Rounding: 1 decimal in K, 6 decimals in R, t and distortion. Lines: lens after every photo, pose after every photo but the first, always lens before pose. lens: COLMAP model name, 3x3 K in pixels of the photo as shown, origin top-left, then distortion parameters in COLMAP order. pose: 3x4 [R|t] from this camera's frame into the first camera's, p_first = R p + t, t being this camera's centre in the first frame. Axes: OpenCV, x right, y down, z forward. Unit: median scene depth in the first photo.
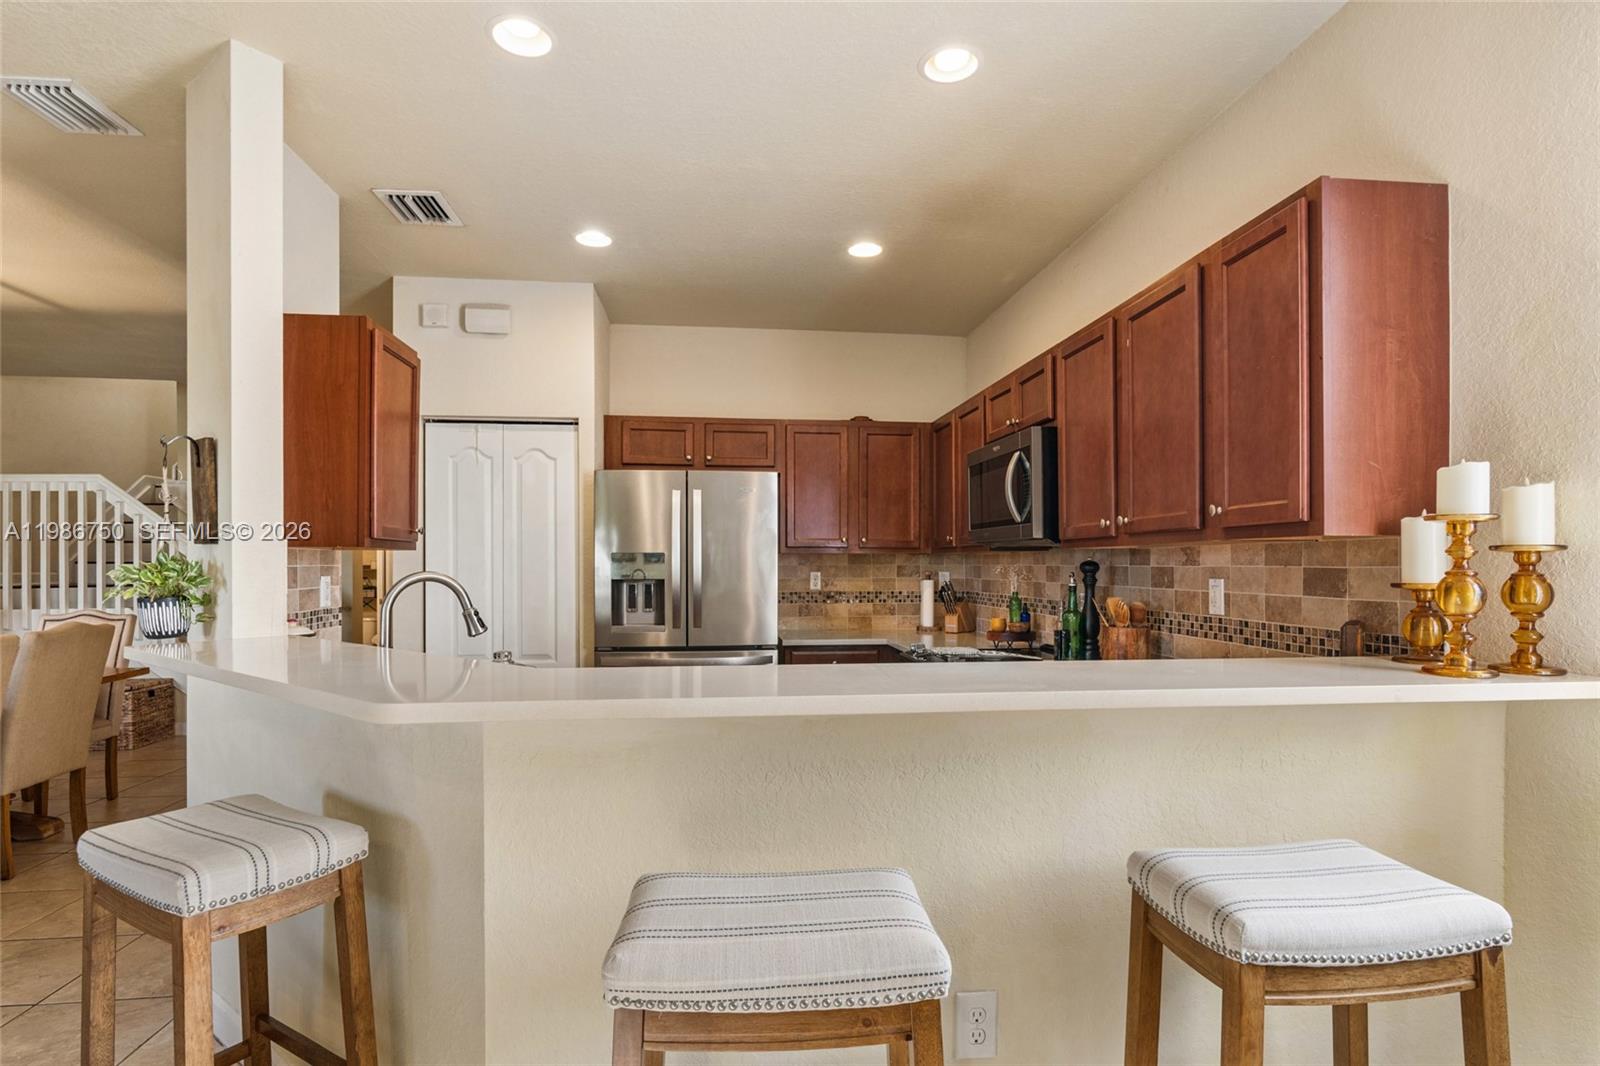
lens RADIAL K [[817.2, 0, 799.4], [0, 817.2, 564.3], [0, 0, 1]] dist [-0.004705, 0.003078]
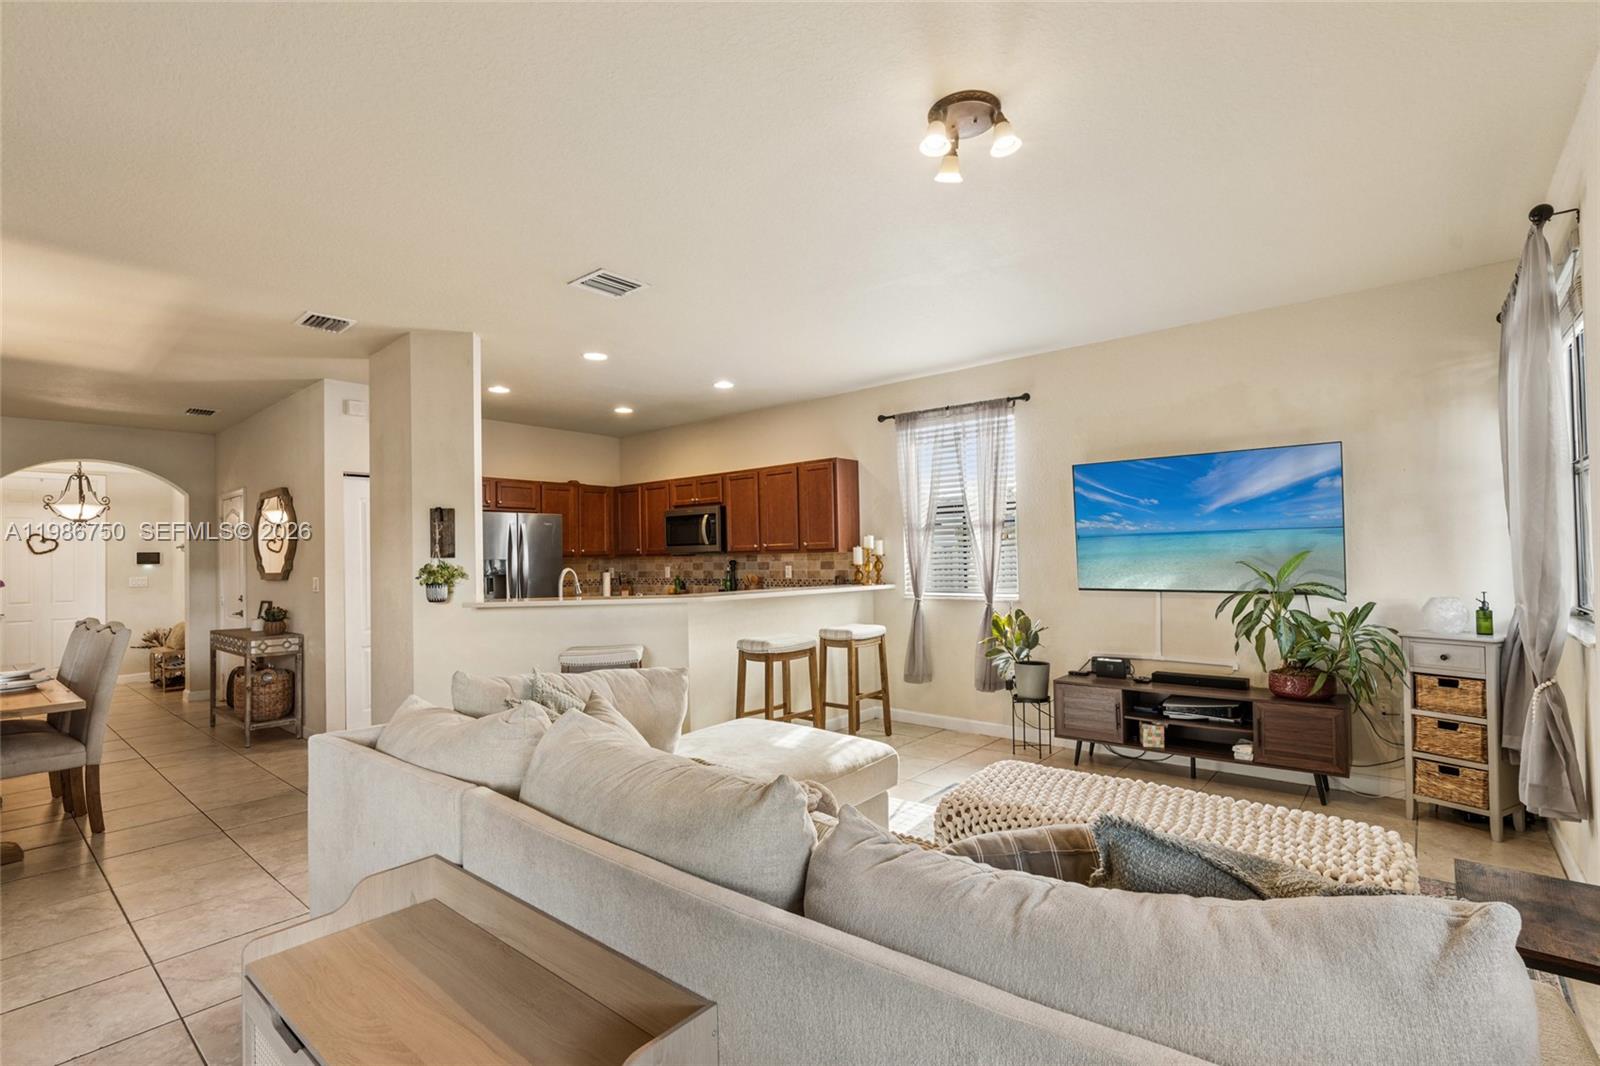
lens RADIAL K [[732.8, 0, 805.7], [0, 732.8, 539.5], [0, 0, 1]] dist [-0.014894, 0.005265]
pose [[0.728374, 0.004957, 0.685162, -0.984322], [0.019285, 0.999429, -0.027733, -0.000590], [-0.684908, 0.033413, 0.727863, -0.750244]]
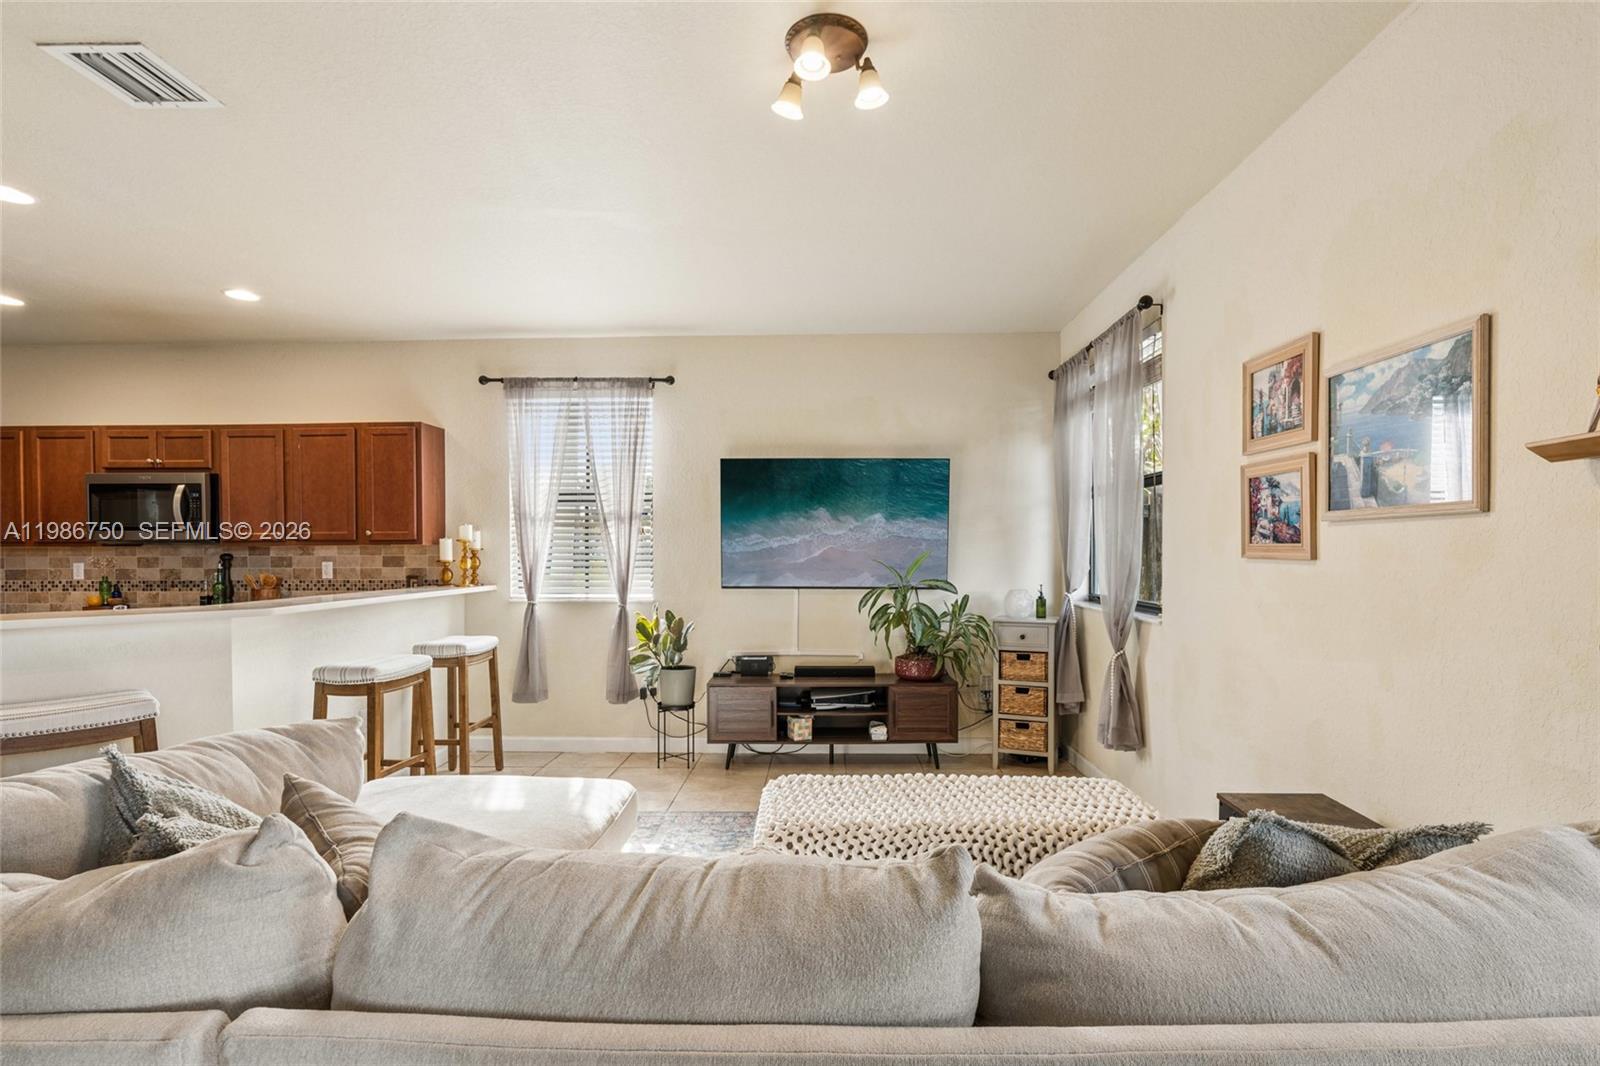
lens RADIAL K [[766.9, 0, 810.2], [0, 766.9, 553.6], [0, 0, 1]] dist [-0.015808, 0.006580]
pose [[0.136636, -0.004373, 0.990612, -1.031389], [0.006599, 0.999972, 0.003504, -0.001376], [-0.990599, 0.006058, 0.136661, -0.412543]]
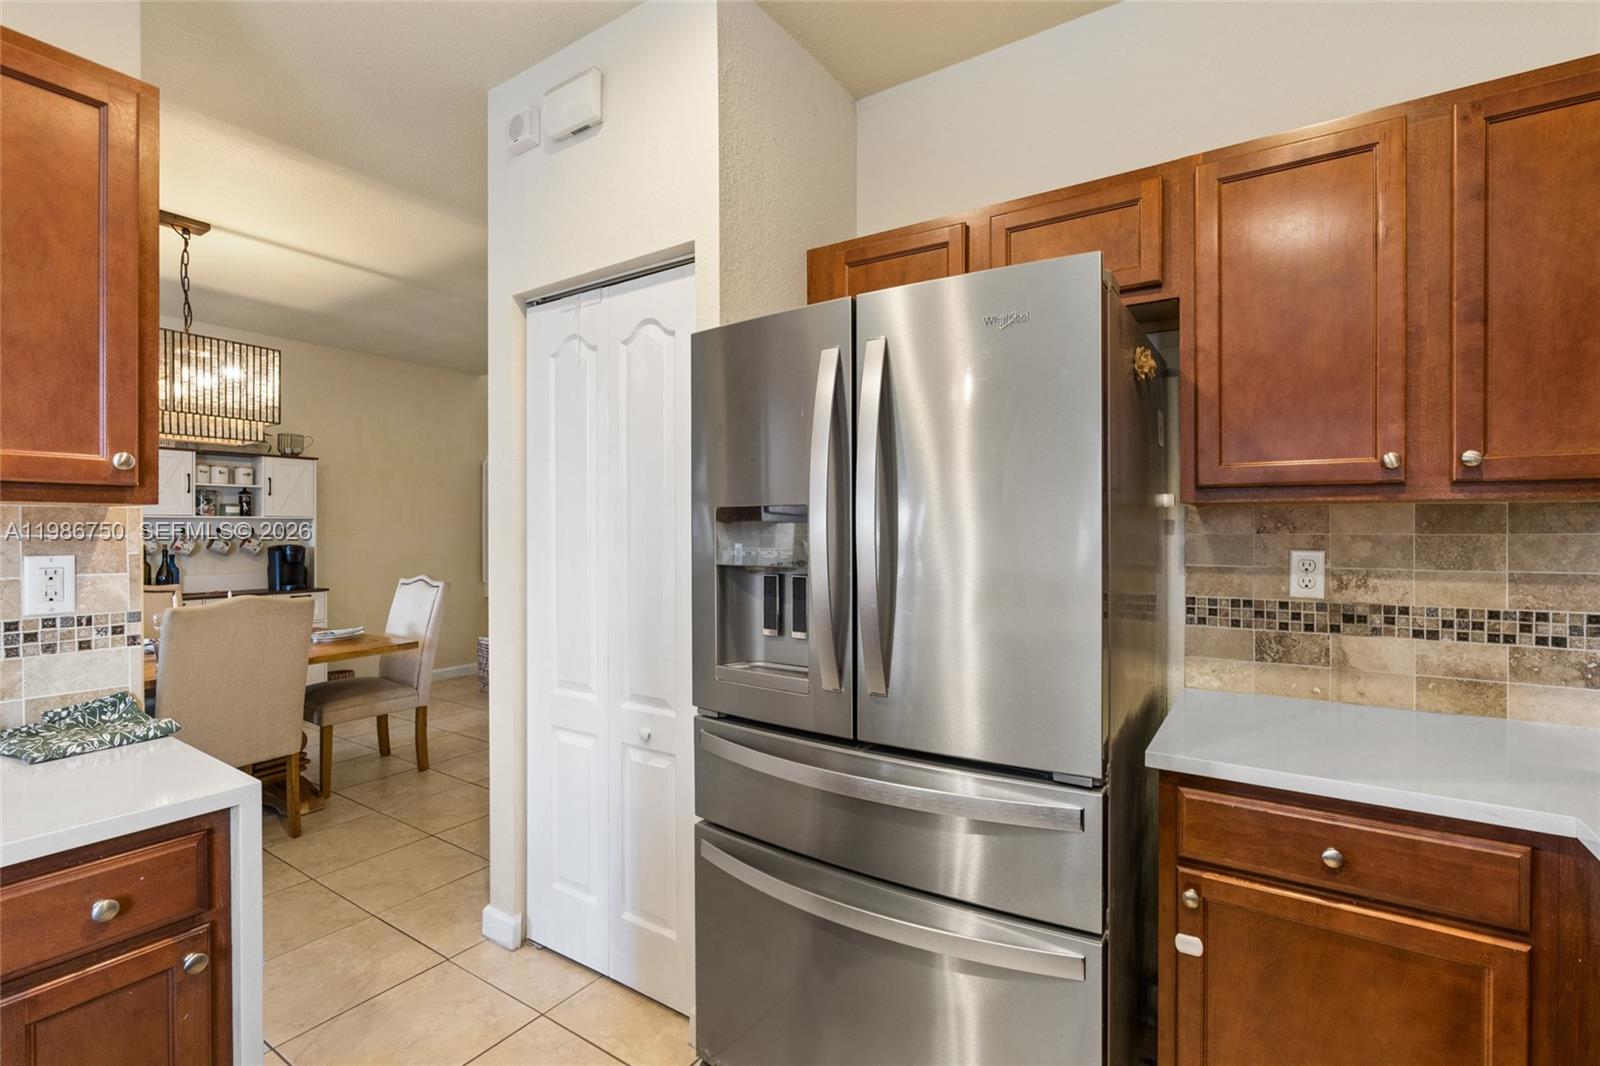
lens RADIAL K [[732.8, 0, 800.5], [0, 732.8, 536.5], [0, 0, 1]] dist [-0.014894, 0.005265]
pose [[0.765835, 0.006294, -0.643006, 0.090185], [0.000328, 0.999948, 0.010179, -0.002401], [0.643037, -0.008006, 0.765794, 0.906609]]
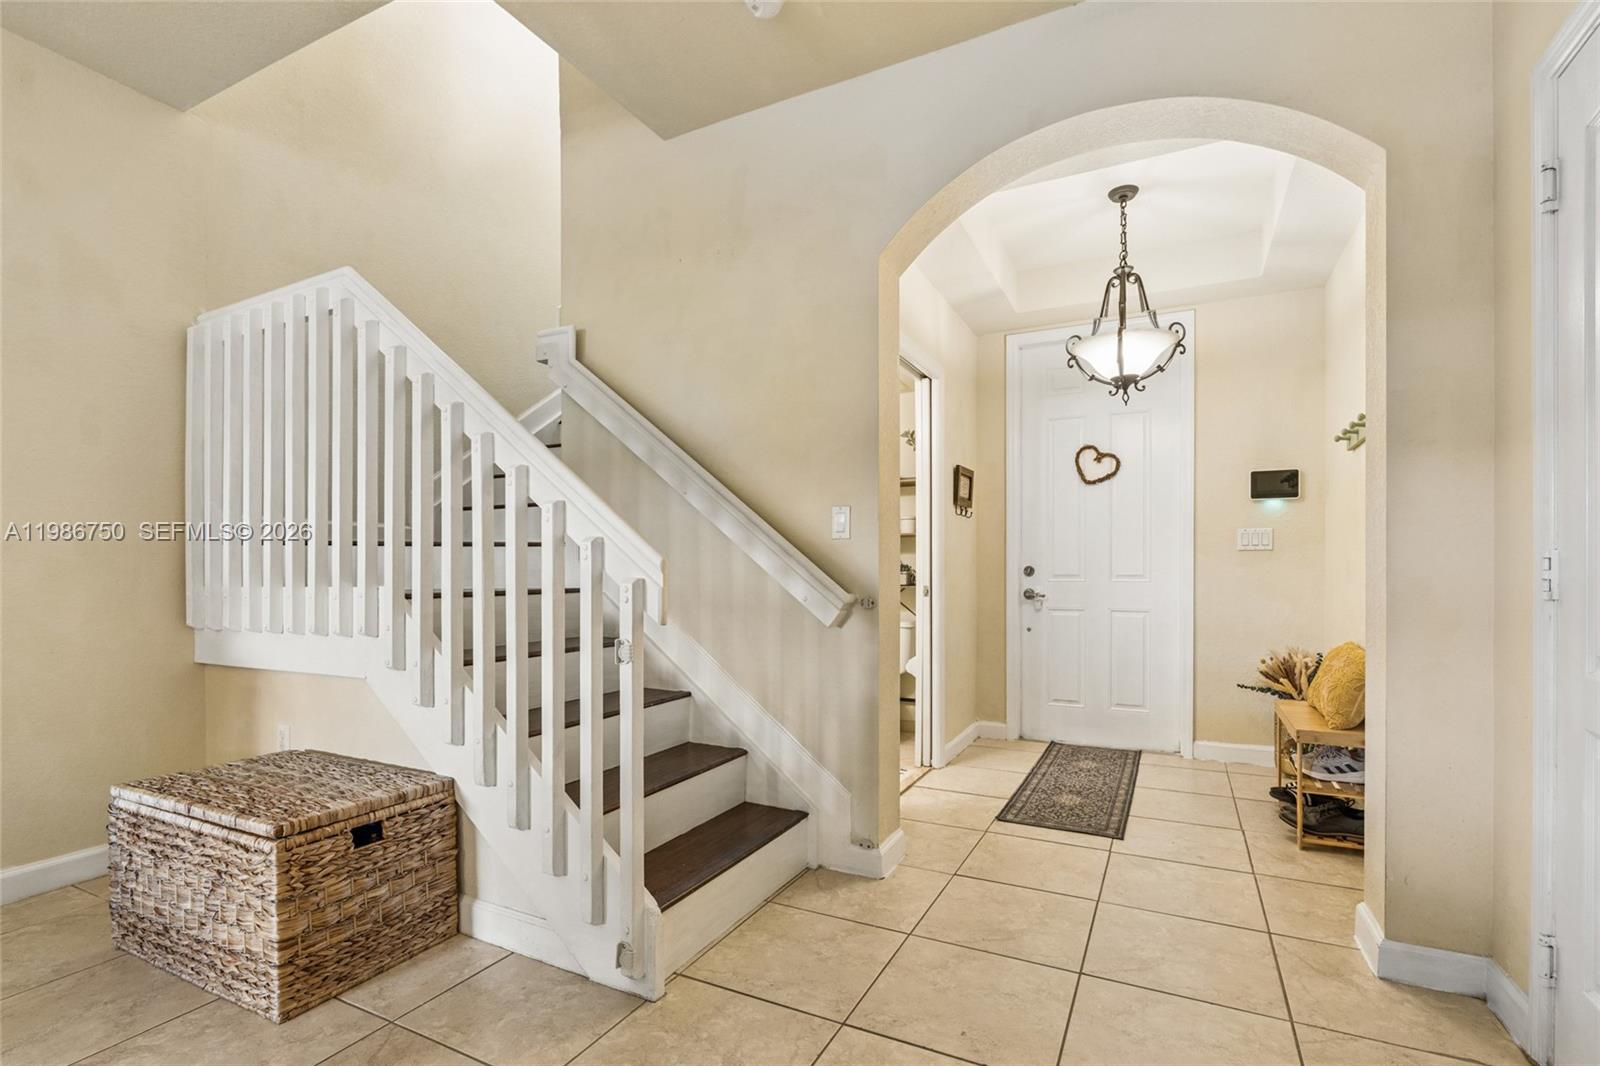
lens RADIAL K [[732.8, 0, 816.7], [0, 732.8, 574.0], [0, 0, 1]] dist [-0.014894, 0.005265]
pose [[0.841447, 0.006420, -0.540302, -0.895244], [-0.002676, 0.999967, 0.007715, 0.087788], [0.540333, -0.005046, 0.841436, 1.608707]]
